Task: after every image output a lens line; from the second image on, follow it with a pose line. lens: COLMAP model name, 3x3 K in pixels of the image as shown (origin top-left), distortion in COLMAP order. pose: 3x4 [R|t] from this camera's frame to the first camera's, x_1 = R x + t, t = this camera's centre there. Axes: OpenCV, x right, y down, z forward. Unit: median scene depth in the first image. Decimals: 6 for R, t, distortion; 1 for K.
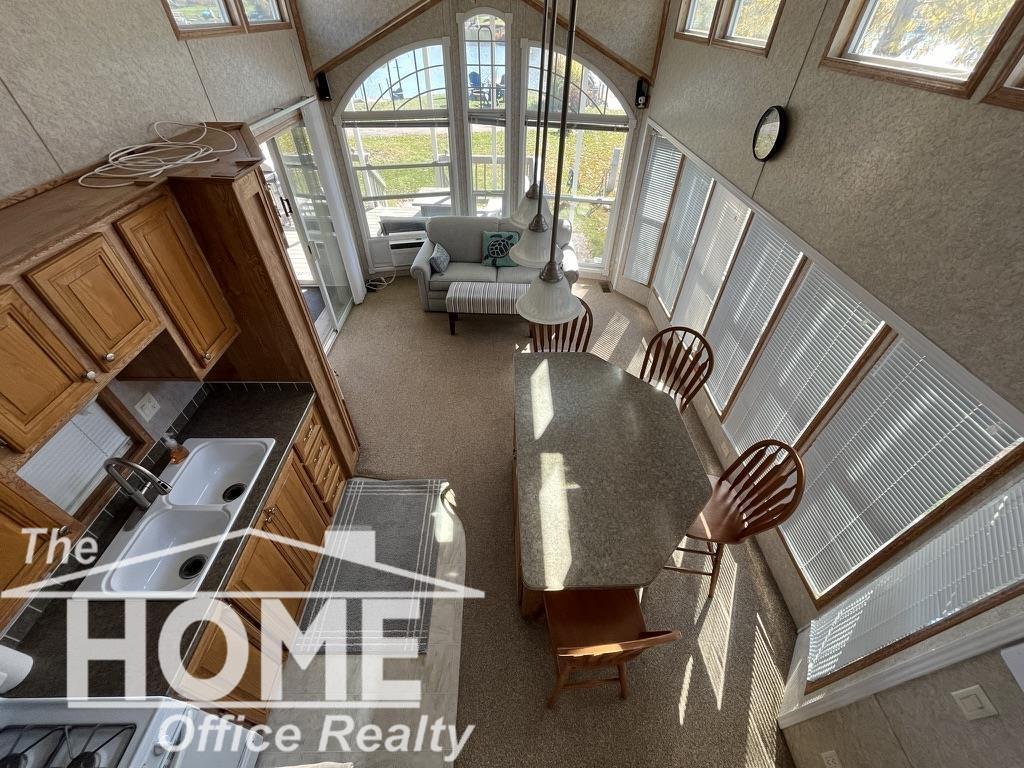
lens RADIAL K [[414.6, 0, 512.6], [0, 414.6, 383.7], [0, 0, 1]] dist [0.002419, 0.000093]
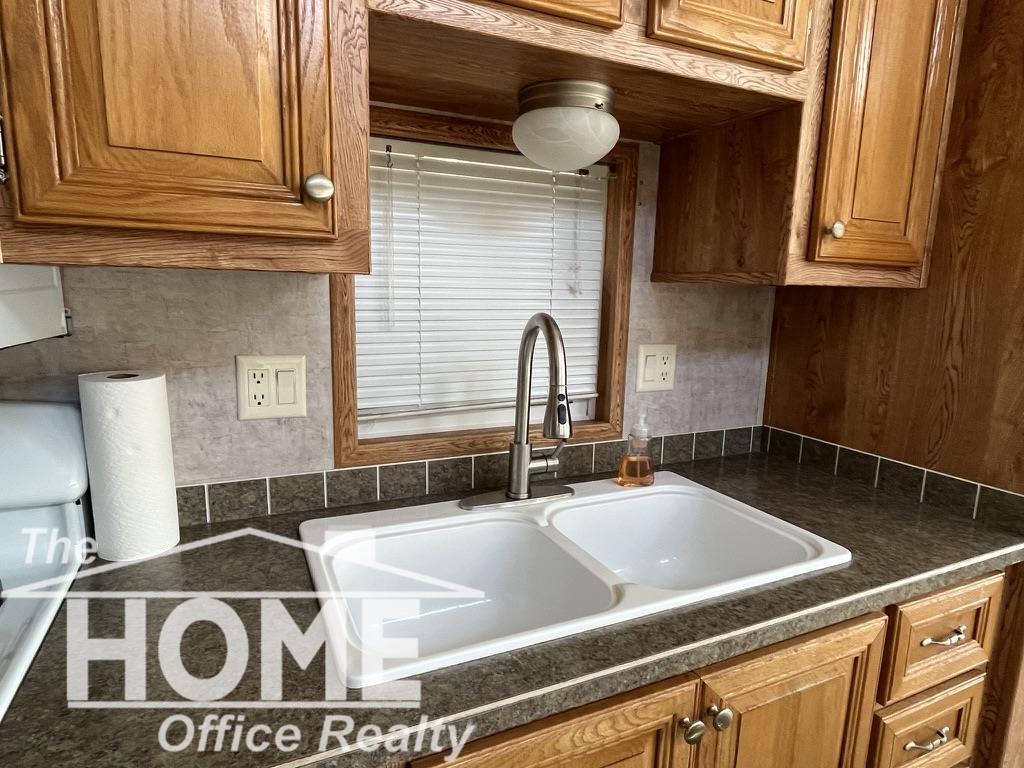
lens RADIAL K [[600.4, 0, 516.1], [0, 600.4, 384.4], [0, 0, 1]] dist [-0.002945, 0.000276]
pose [[0.416060, 0.146685, -0.897428, -0.329746], [-0.626051, 0.761973, -0.165700, 0.292459], [0.659511, 0.630777, 0.408859, 0.637664]]
